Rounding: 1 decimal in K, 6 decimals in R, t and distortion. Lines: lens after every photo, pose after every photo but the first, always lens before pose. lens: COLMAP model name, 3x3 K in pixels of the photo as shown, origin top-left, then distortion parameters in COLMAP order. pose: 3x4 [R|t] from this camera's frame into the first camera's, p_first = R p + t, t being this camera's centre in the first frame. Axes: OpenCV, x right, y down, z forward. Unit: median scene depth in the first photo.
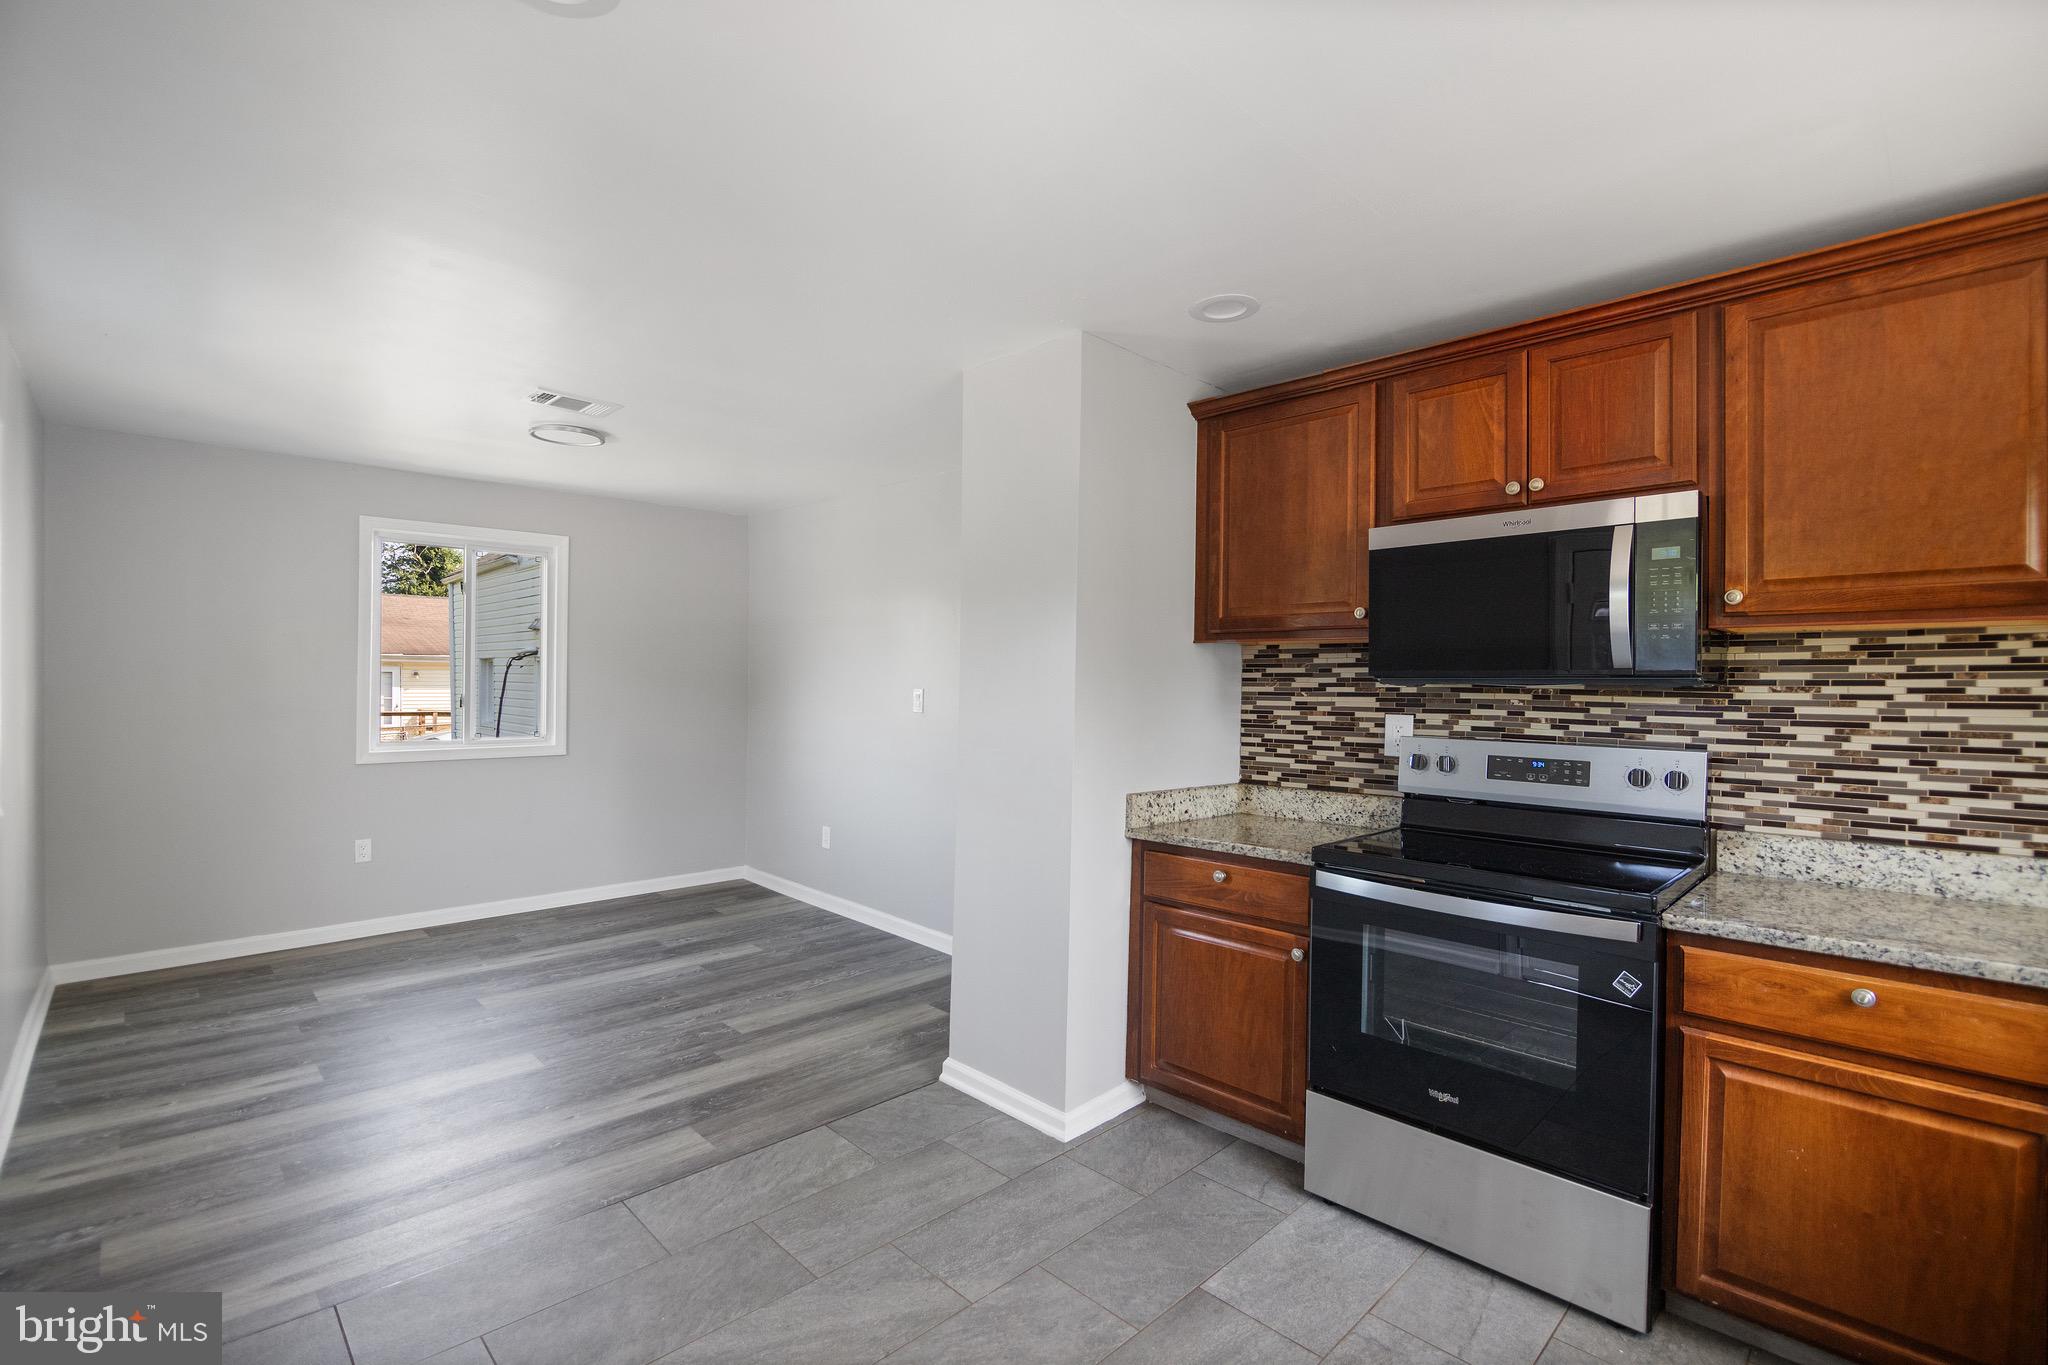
lens RADIAL K [[931.4, 0, 1020.8], [0, 931.4, 681.2], [0, 0, 1]] dist [-0.017940, -0.000612]
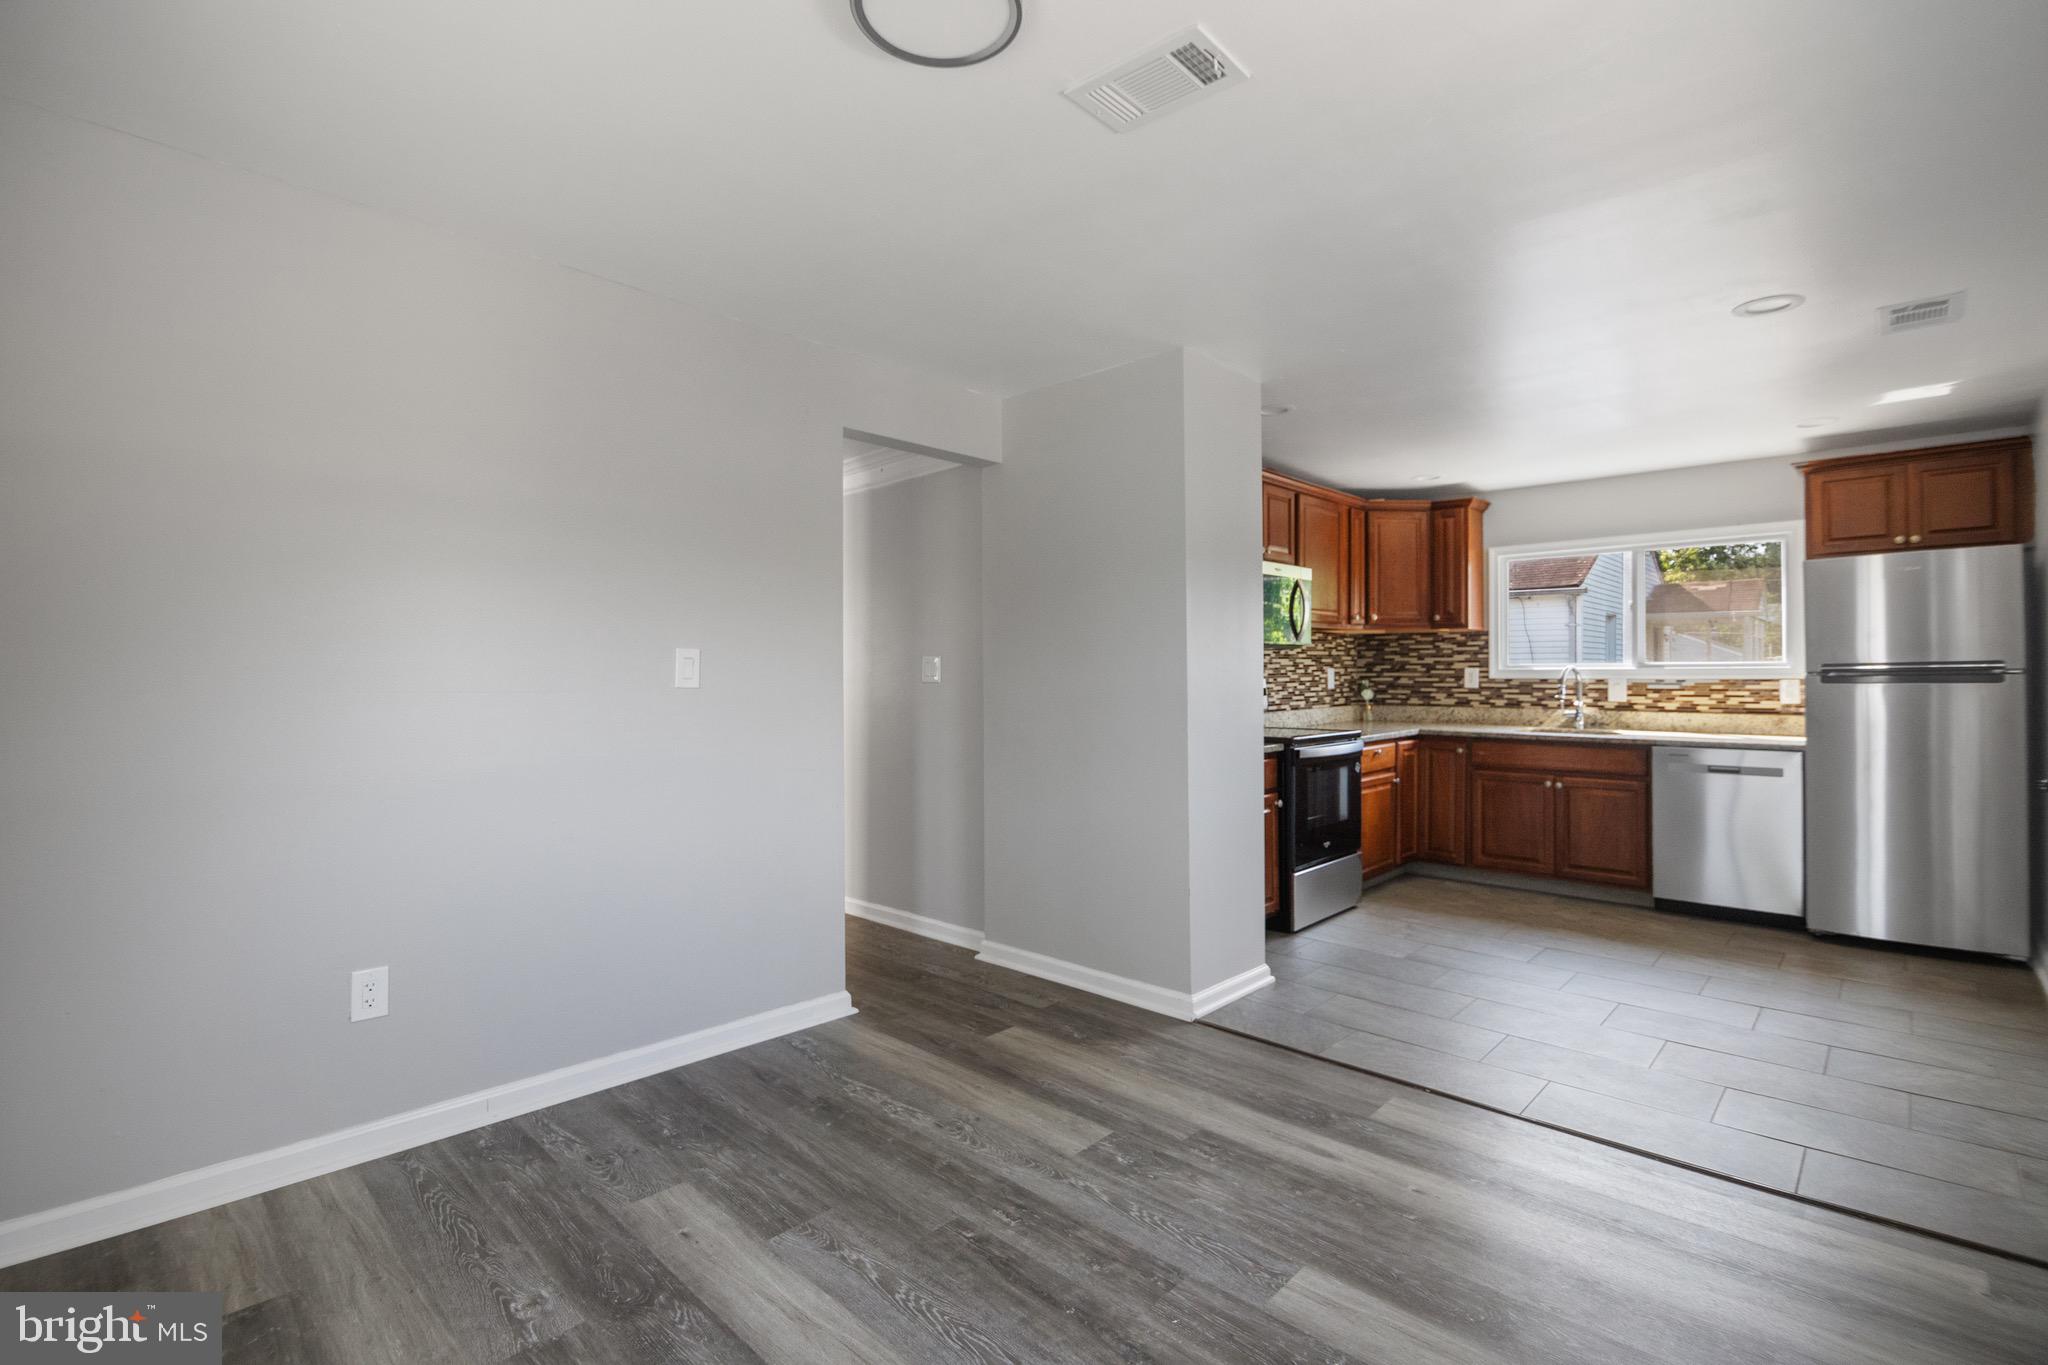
lens RADIAL K [[931.4, 0, 1020.2], [0, 931.4, 681.1], [0, 0, 1]] dist [-0.017940, -0.000612]
pose [[-0.033159, -0.023437, 0.999175, -0.972232], [0.003783, 0.999715, 0.023576, 0.014202], [-0.999443, 0.004561, -0.033061, 1.058263]]
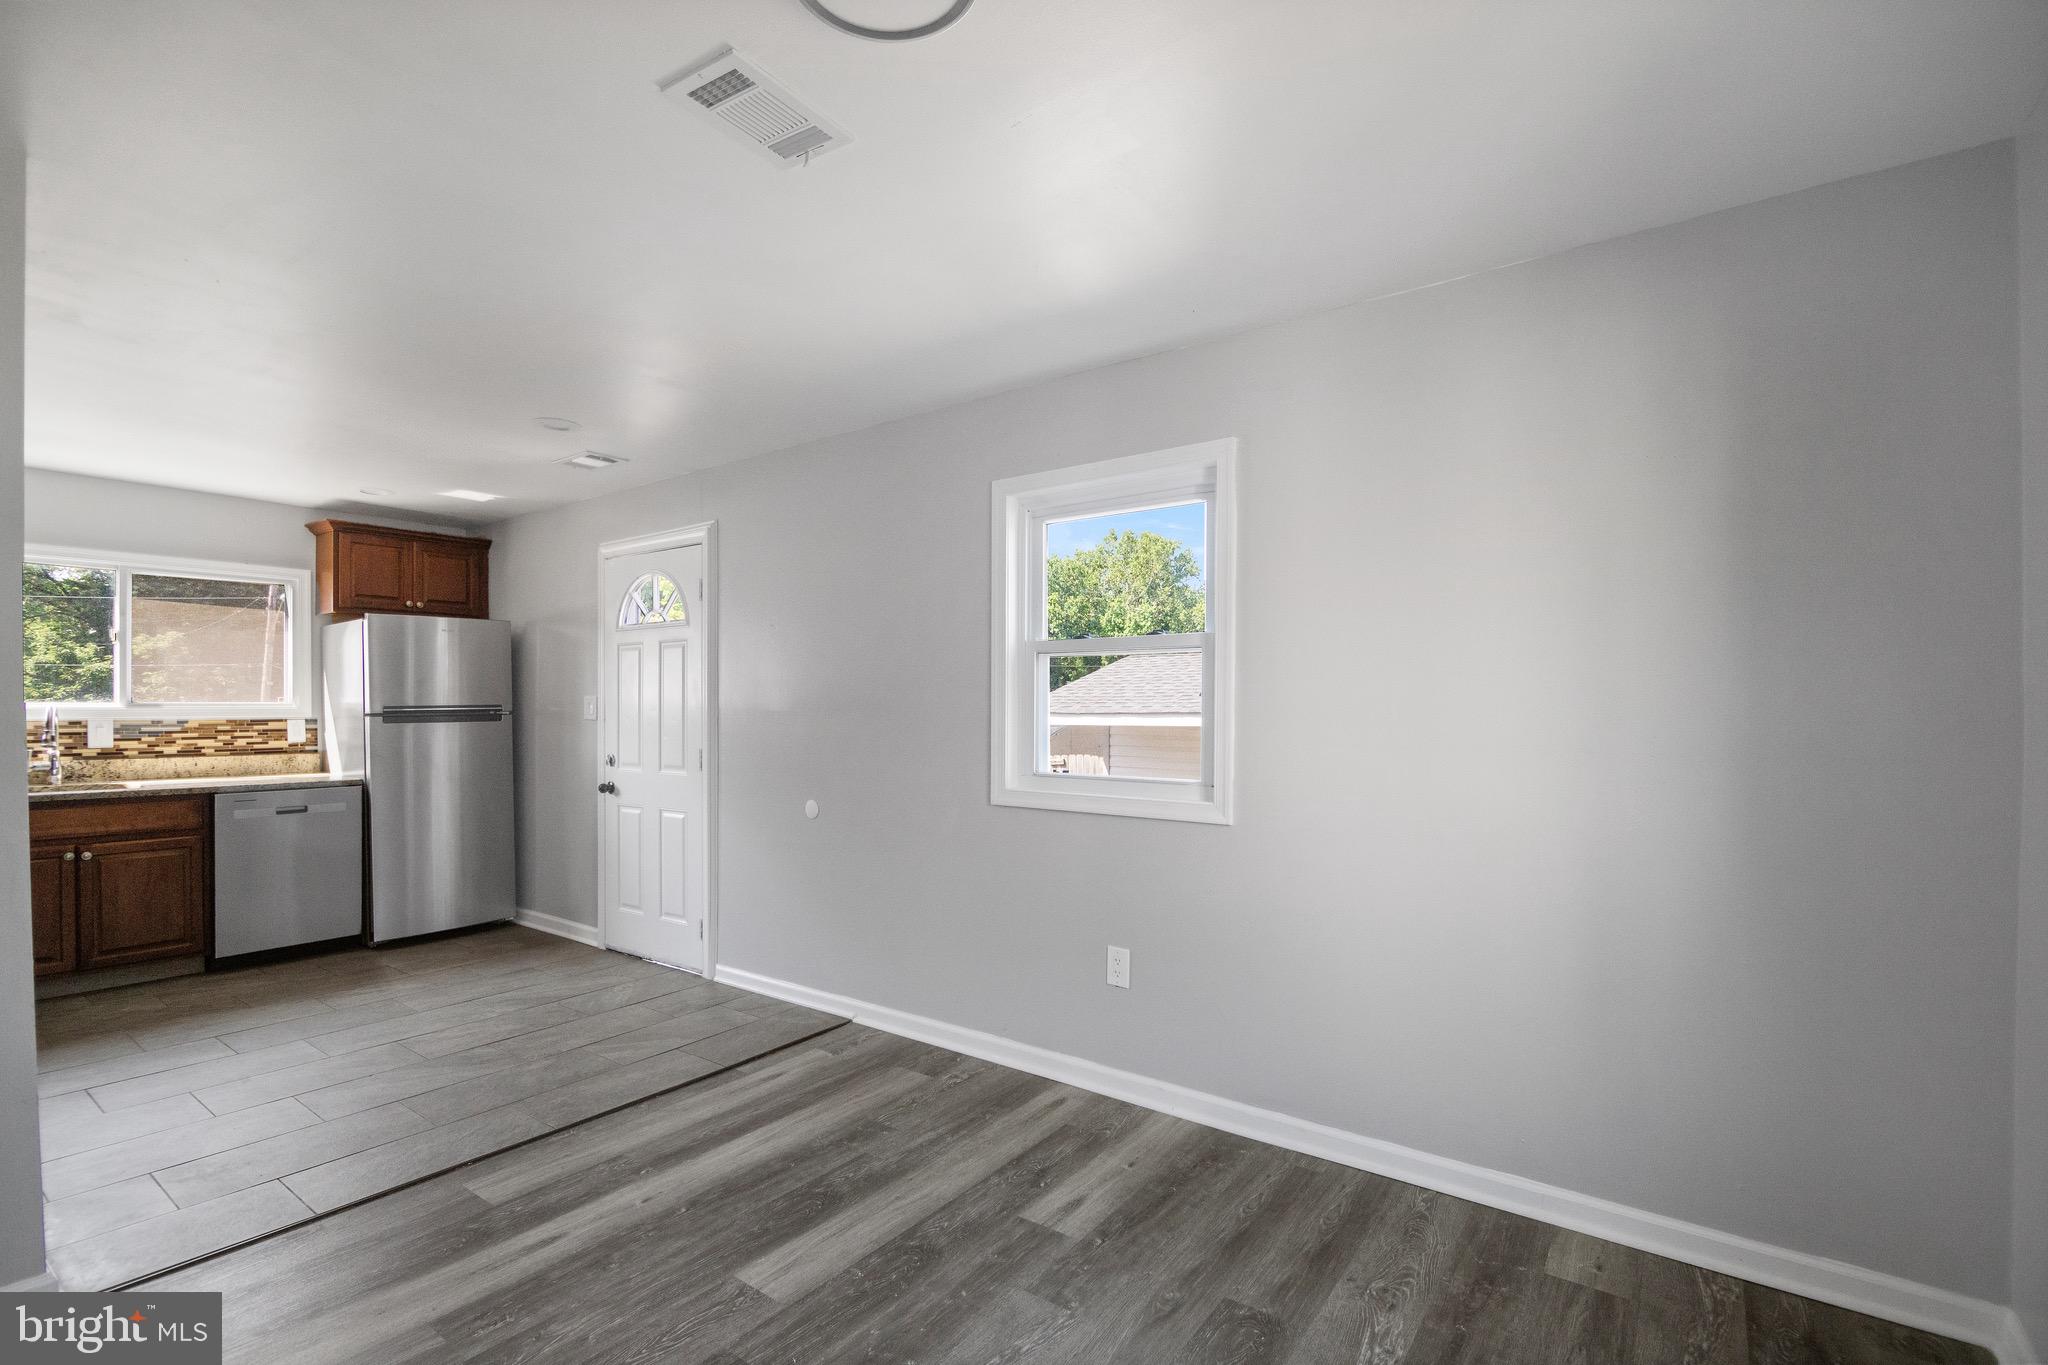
lens RADIAL K [[931.4, 0, 1023.7], [0, 931.4, 696.9], [0, 0, 1]] dist [-0.017940, -0.000612]
pose [[-0.985053, -0.018526, -0.171250, -0.523739], [-0.016190, 0.999756, -0.015029, 0.016103], [0.171487, -0.012032, -0.985113, 1.471869]]
